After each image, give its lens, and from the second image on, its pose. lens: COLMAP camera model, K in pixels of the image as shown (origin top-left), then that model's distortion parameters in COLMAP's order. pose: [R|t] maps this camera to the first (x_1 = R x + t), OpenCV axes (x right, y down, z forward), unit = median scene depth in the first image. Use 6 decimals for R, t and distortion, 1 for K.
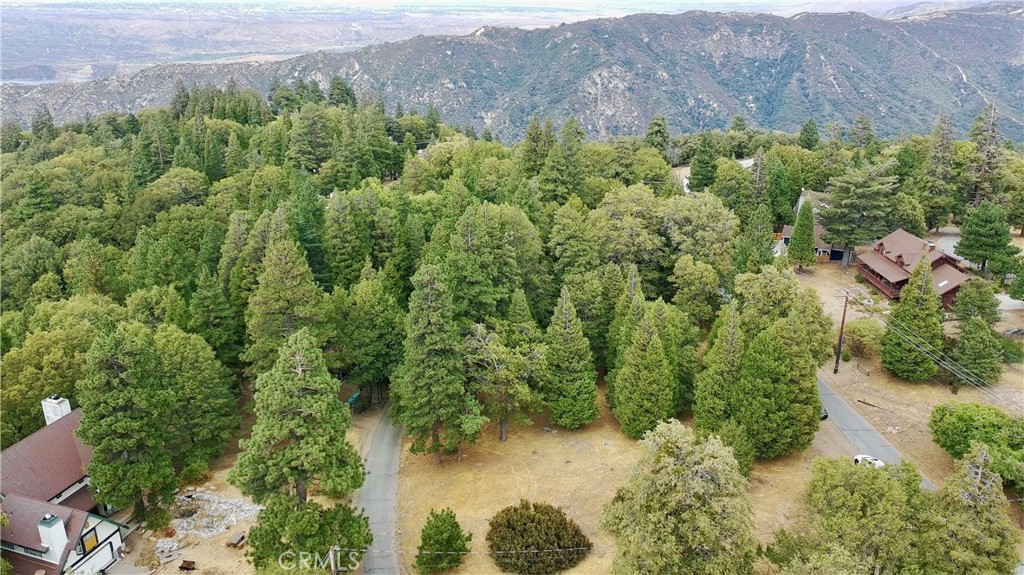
lens RADIAL K [[779.5, 0, 520.0], [0, 779.5, 290.3], [0, 0, 1]] dist [0.069227, -0.059426]
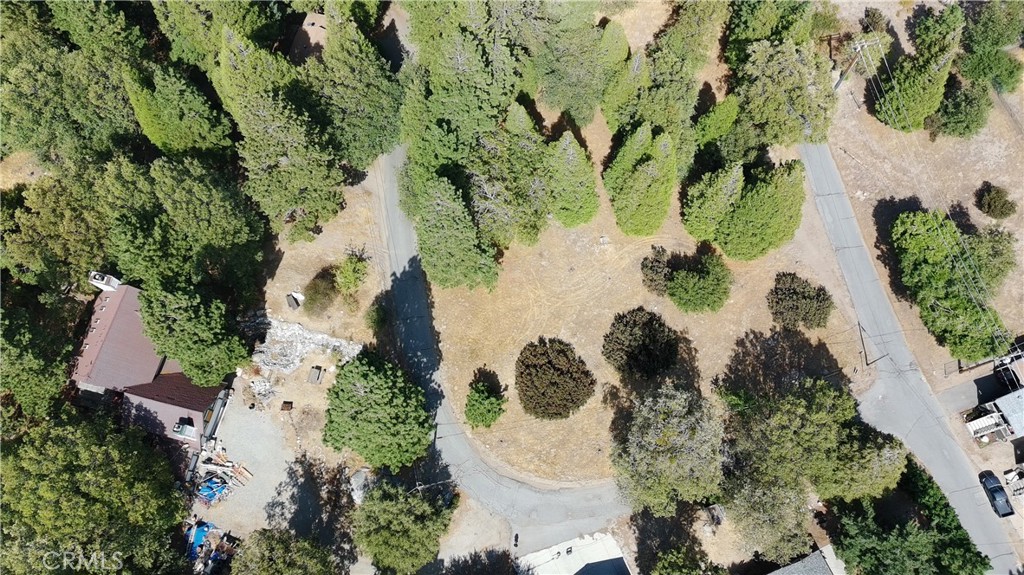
lens RADIAL K [[779.5, 0, 521.0], [0, 779.5, 281.3], [0, 0, 1]] dist [0.069227, -0.059426]
pose [[0.996324, -0.082223, 0.024028, -0.035366], [0.033796, 0.635043, 0.771738, -0.561036], [-0.078714, -0.768089, 0.635487, 0.224162]]
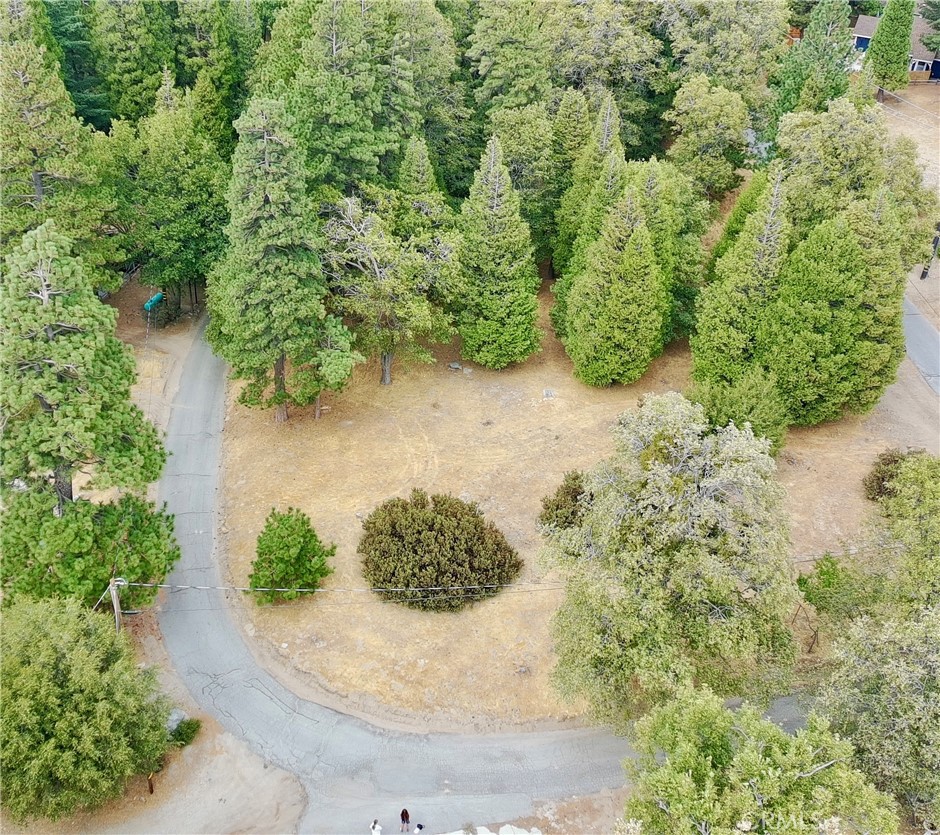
lens RADIAL K [[1130.9, 0, 389.4], [0, 1130.9, 412.9], [0, 0, 1]] dist [0.054612, 0.000000]
pose [[0.999642, 0.022395, -0.014640, -0.004450], [-0.017642, 0.963086, 0.268616, -0.029134], [0.020115, -0.268262, 0.963136, 0.097470]]
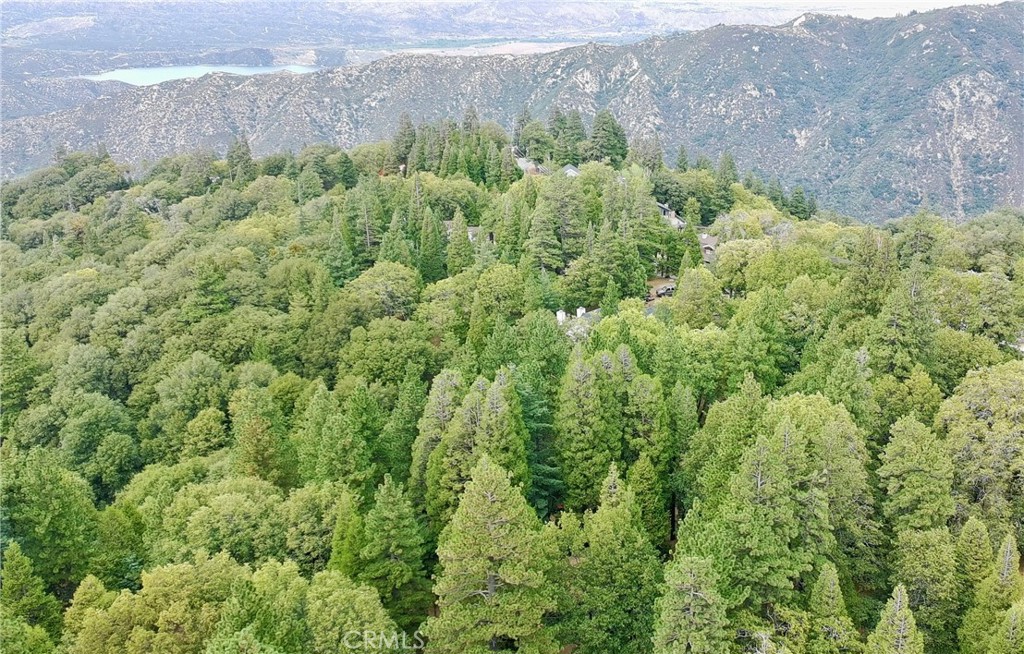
lens RADIAL K [[1020.5, 0, 680.8], [0, 1020.5, 380.4], [0, 0, 1]] dist [0.062269, 0.000000]
pose [[0.987529, 0.072449, -0.139780, -0.014375], [-0.069349, 0.997229, 0.026927, -0.163233], [0.141344, -0.016898, 0.989816, 0.119530]]
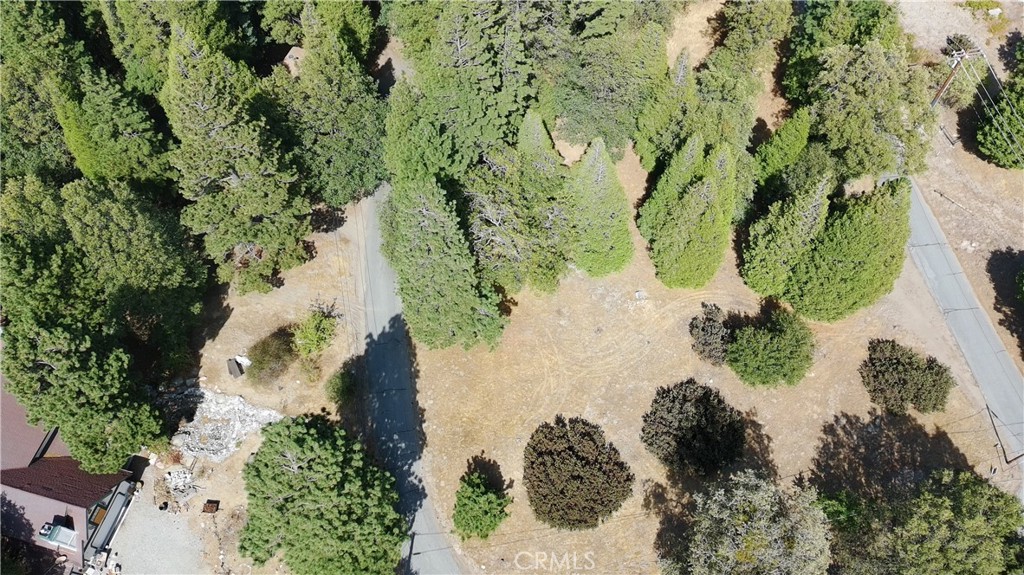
lens RADIAL K [[779.5, 0, 520.2], [0, 779.5, 285.0], [0, 0, 1]] dist [0.069227, -0.059426]
pose [[0.997804, -0.062422, 0.022172, -0.037085], [0.033191, 0.760776, 0.648166, -0.337481], [-0.057328, -0.646006, 0.761177, 0.311634]]
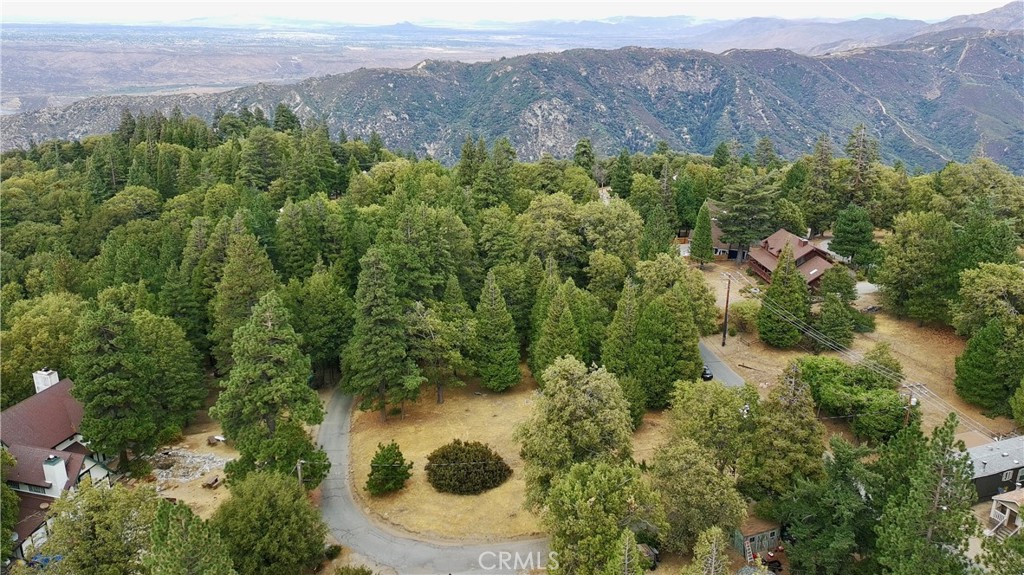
lens RADIAL K [[779.5, 0, 517.8], [0, 779.5, 288.8], [0, 0, 1]] dist [0.069227, -0.059426]
pose [[0.997625, -0.015820, 0.067036, 0.016636], [0.018548, 0.999017, -0.040267, 0.064318], [-0.066333, 0.041415, 0.996938, -0.160805]]
